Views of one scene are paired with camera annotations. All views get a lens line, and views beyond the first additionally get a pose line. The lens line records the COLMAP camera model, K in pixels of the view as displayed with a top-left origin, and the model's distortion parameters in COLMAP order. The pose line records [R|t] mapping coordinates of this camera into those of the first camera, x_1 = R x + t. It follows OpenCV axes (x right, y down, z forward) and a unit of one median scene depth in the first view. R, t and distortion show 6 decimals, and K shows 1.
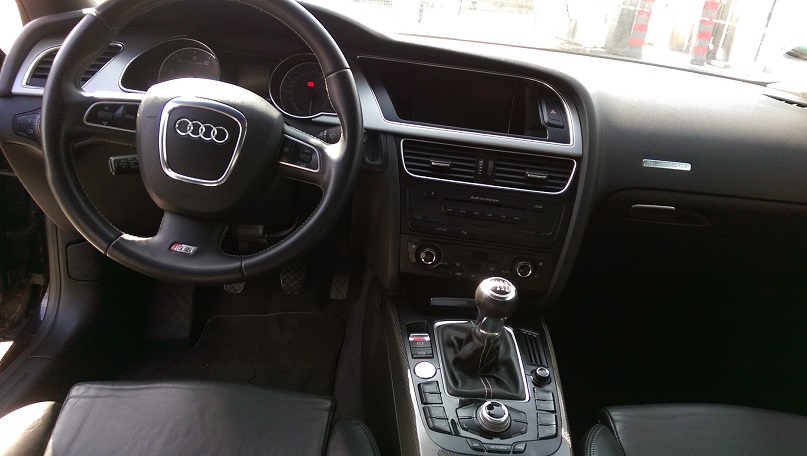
lens RADIAL K [[572.2, 0, 403.3], [0, 572.2, 249.4], [0, 0, 1]] dist [0.042768, -0.000015]
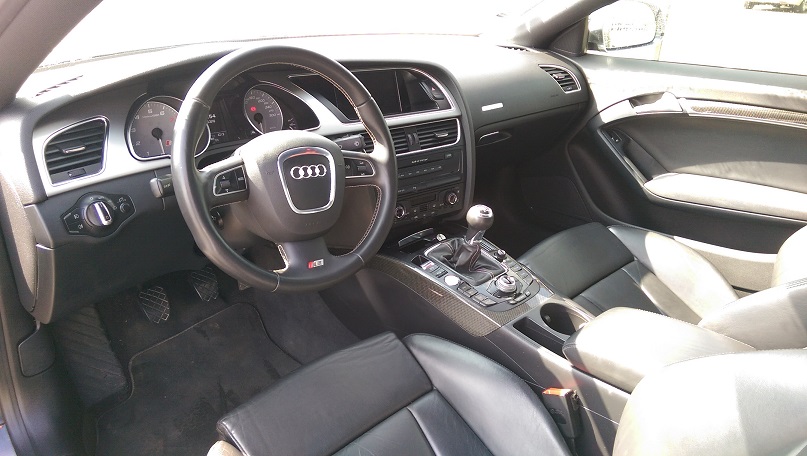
lens RADIAL K [[557.3, 0, 403.5], [0, 557.3, 228.0], [0, 0, 1]] dist [0.047918, -0.114274]
pose [[0.768321, -0.349593, 0.536160, -0.694224], [0.303936, 0.936470, 0.175065, -0.186460], [-0.563299, 0.028452, 0.825763, -0.117446]]
